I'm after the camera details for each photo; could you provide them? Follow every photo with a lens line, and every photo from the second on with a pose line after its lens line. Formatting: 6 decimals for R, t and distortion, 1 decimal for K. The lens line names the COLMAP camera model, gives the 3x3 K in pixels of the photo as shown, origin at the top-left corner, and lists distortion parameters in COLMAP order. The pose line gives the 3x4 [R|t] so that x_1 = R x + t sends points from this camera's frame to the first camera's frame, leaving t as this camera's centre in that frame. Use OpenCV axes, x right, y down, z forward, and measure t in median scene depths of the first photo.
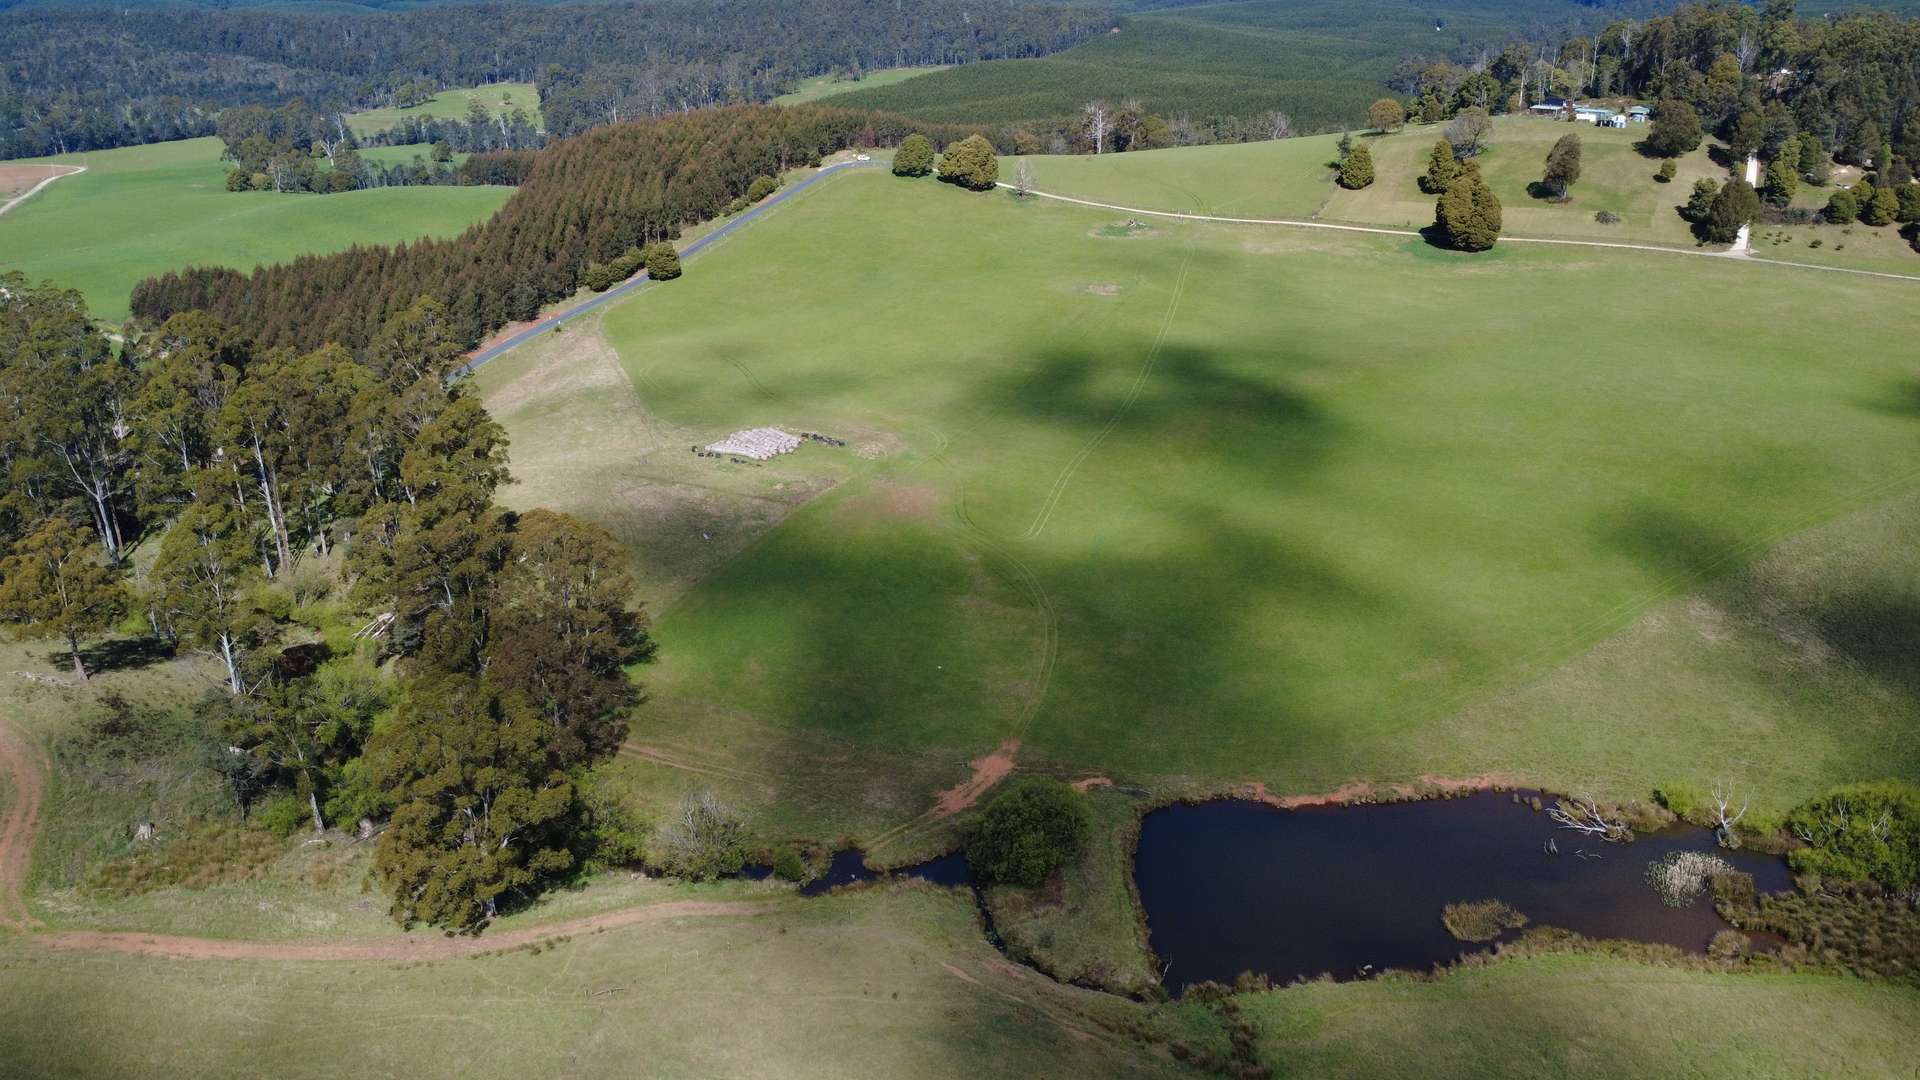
lens RADIAL K [[1443.2, 0, 964.0], [0, 1443.2, 536.1], [0, 0, 1]] dist [0.005824, -0.005670]
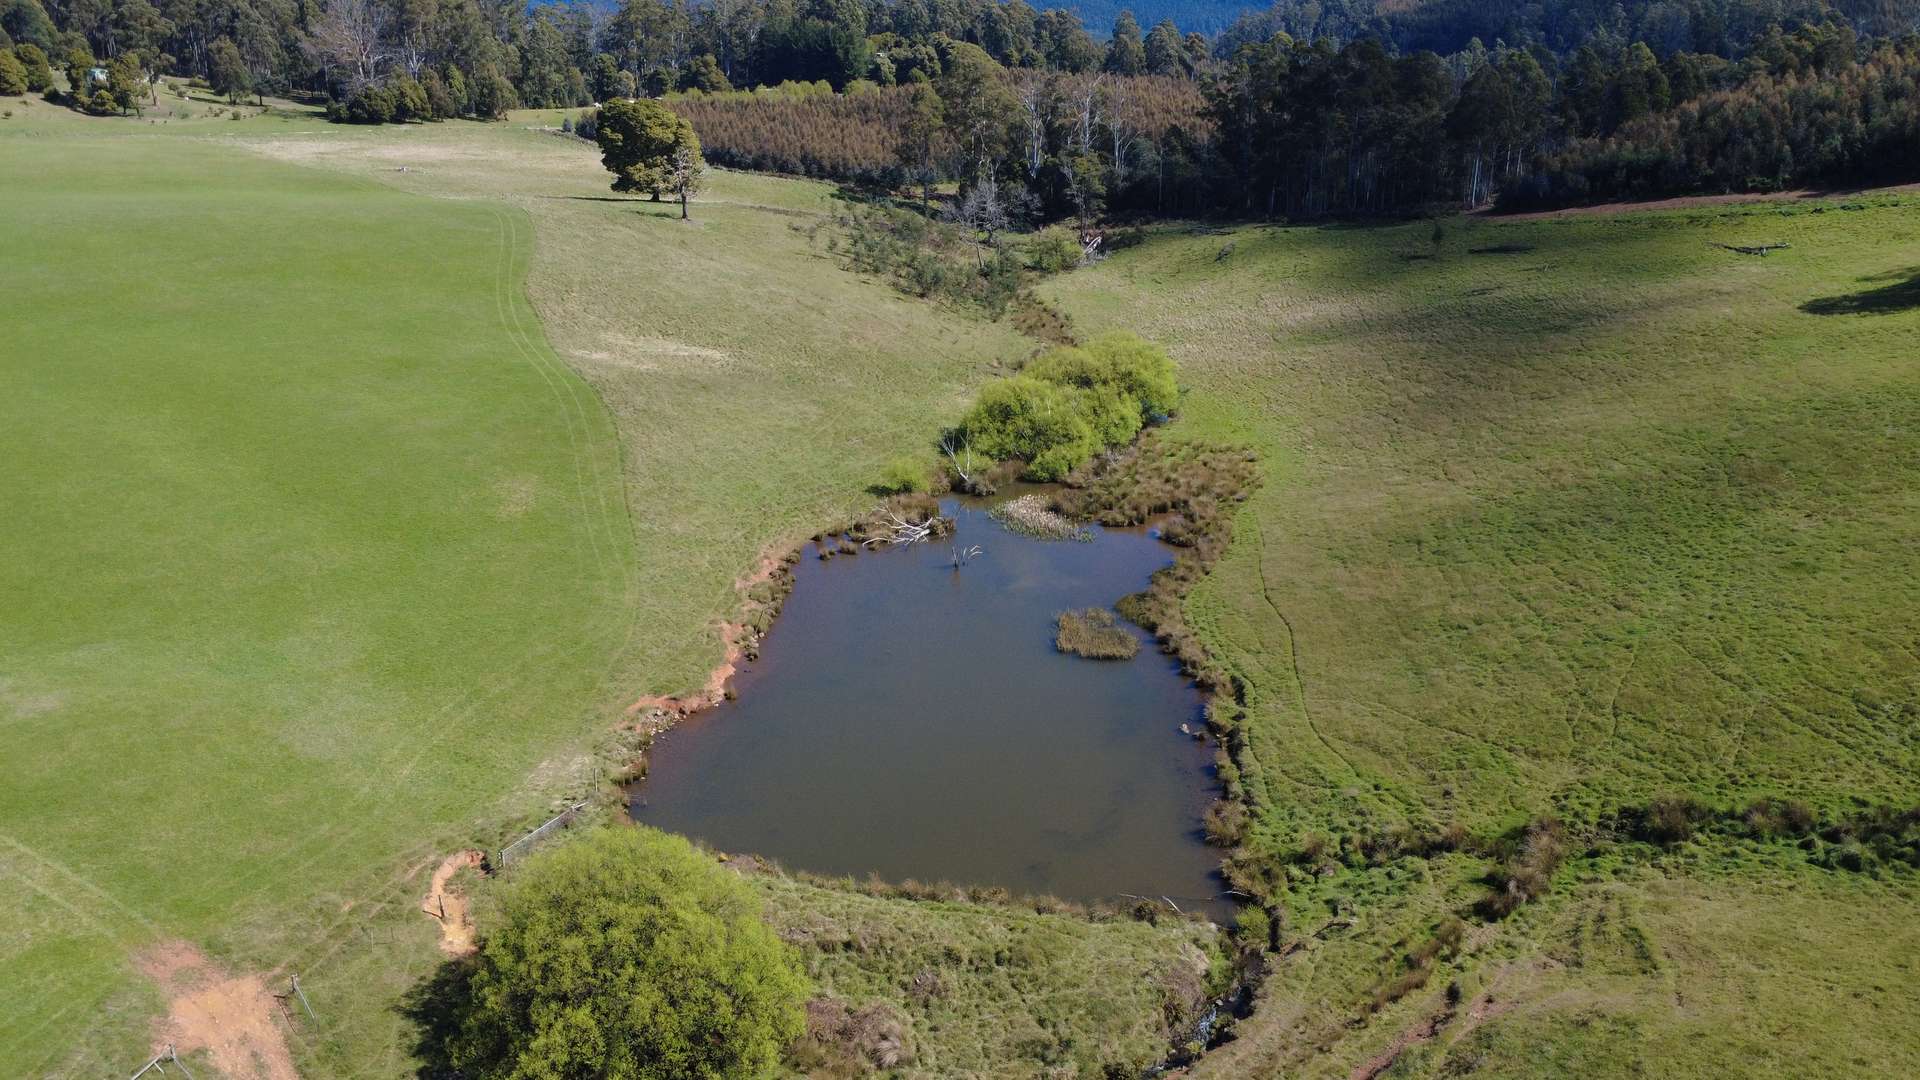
lens RADIAL K [[1443.2, 0, 960.1], [0, 1443.2, 543.1], [0, 0, 1]] dist [0.005824, -0.005670]
pose [[0.197071, -0.315179, 0.928346, -0.101253], [0.351505, 0.906676, 0.233204, 0.015778], [-0.915209, 0.280360, 0.289466, 0.303157]]
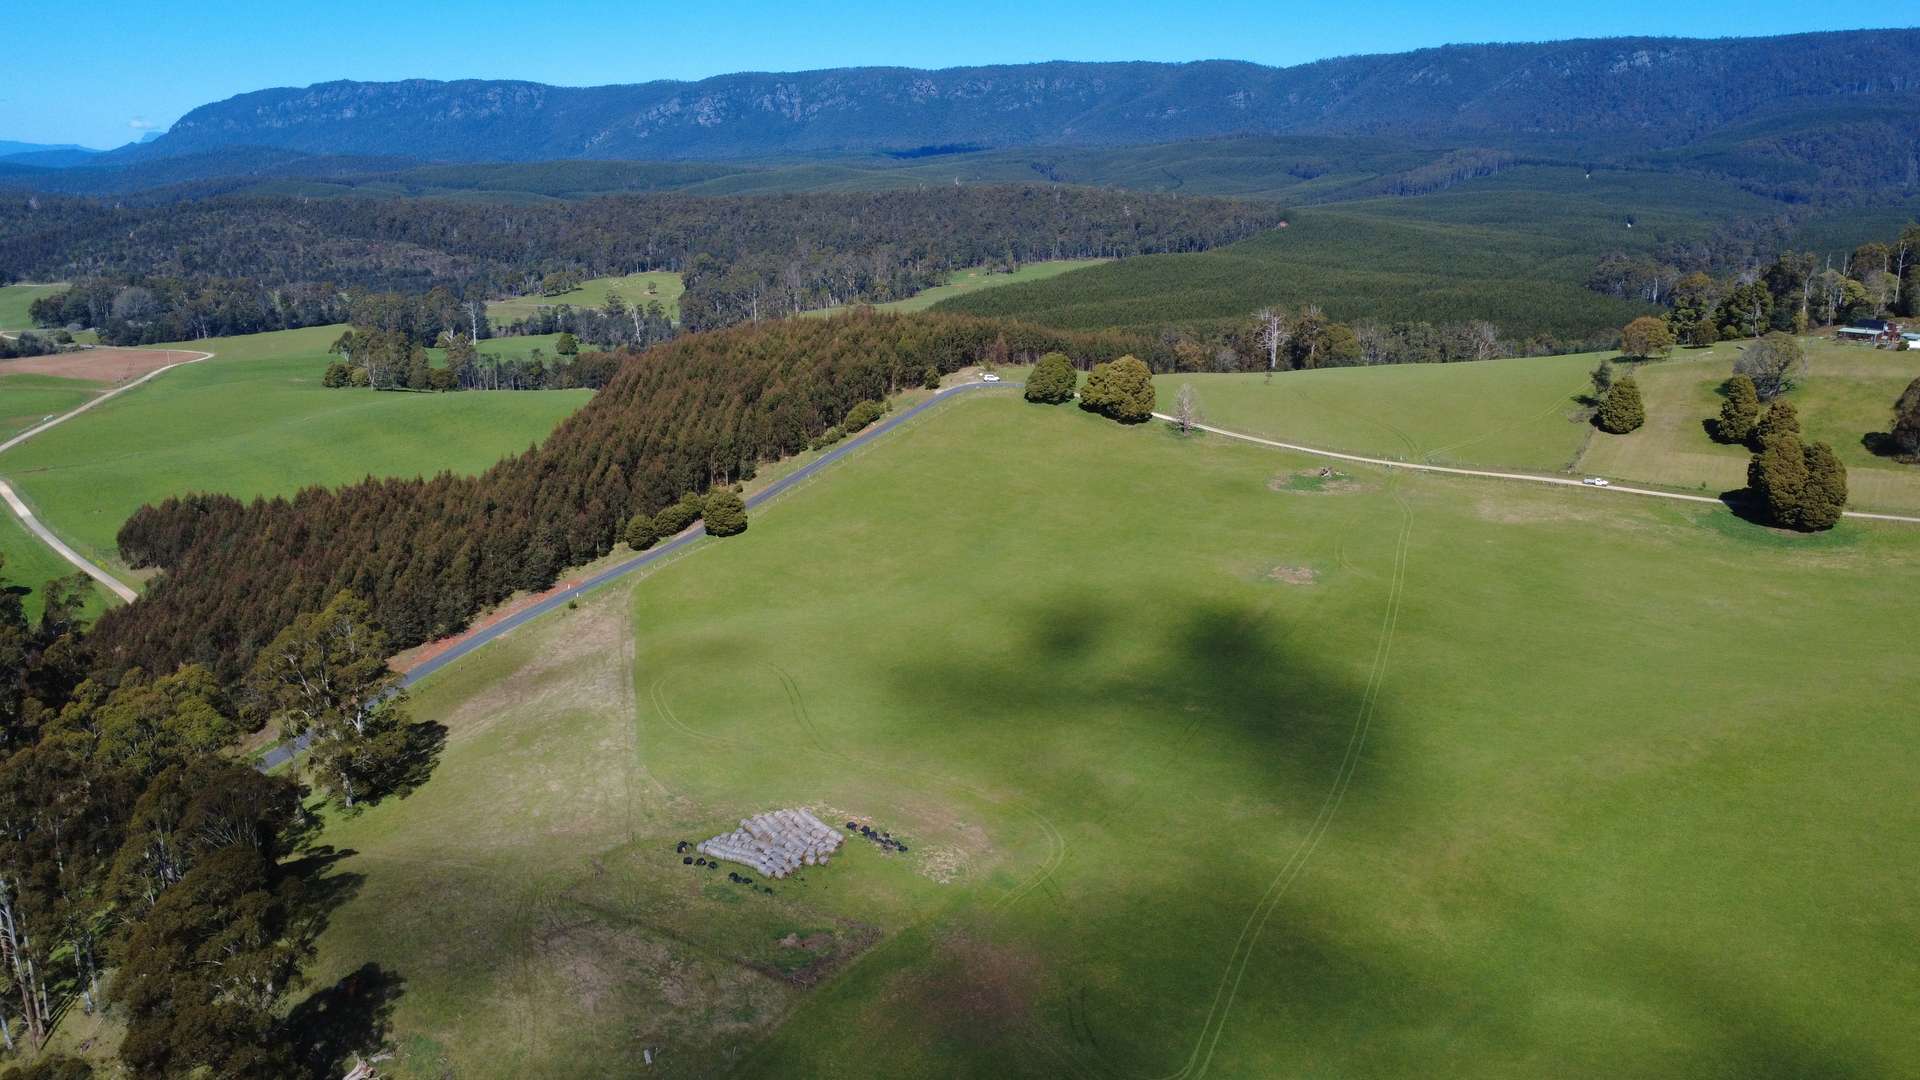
lens RADIAL K [[1443.2, 0, 966.7], [0, 1443.2, 541.5], [0, 0, 1]] dist [0.005824, -0.005670]
pose [[0.994226, 0.030393, -0.102910, 0.004878], [-0.042288, 0.992412, -0.115454, -0.083069], [0.098620, 0.119140, 0.987968, 0.219289]]
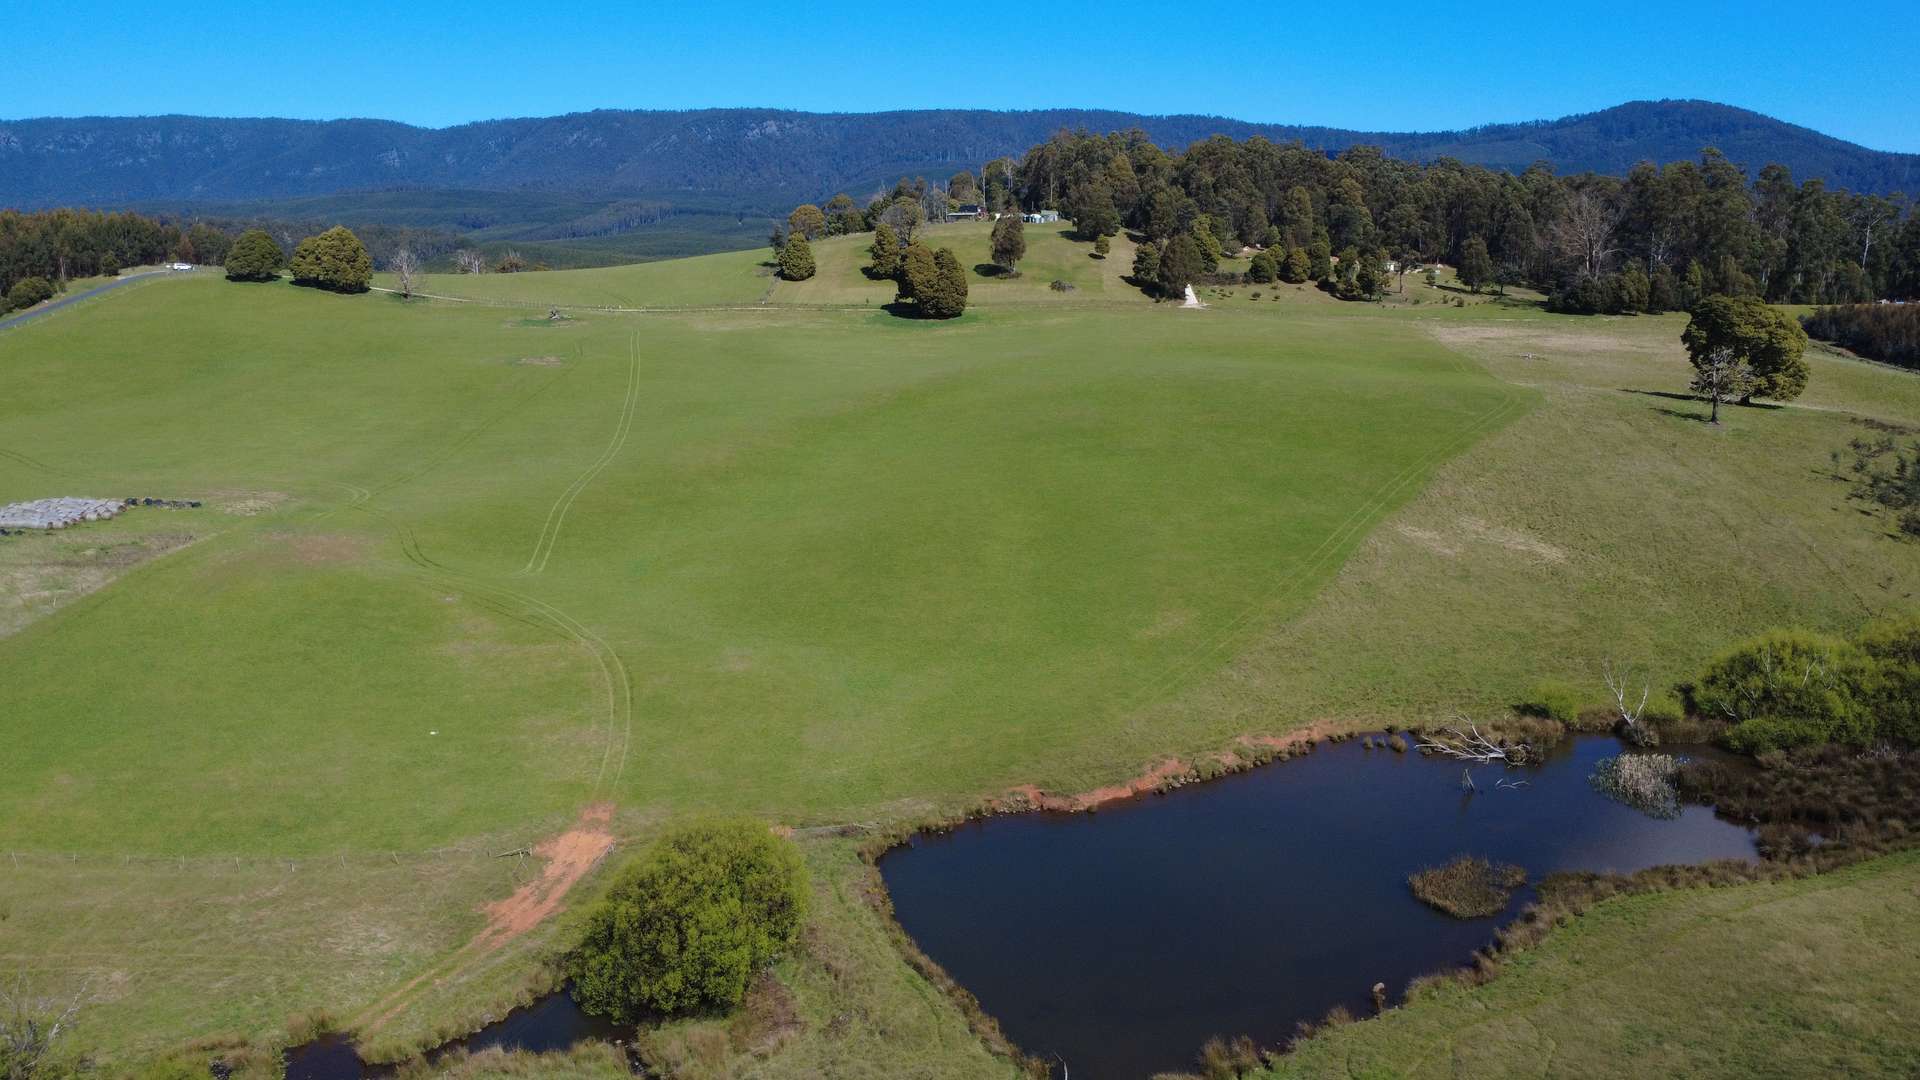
lens RADIAL K [[1443.2, 0, 965.9], [0, 1443.2, 535.8], [0, 0, 1]] dist [0.005824, -0.005670]
pose [[0.904721, -0.088020, 0.416813, -0.028206], [0.158133, 0.977905, -0.136731, 0.061297], [-0.395568, 0.189616, 0.898650, 0.181163]]
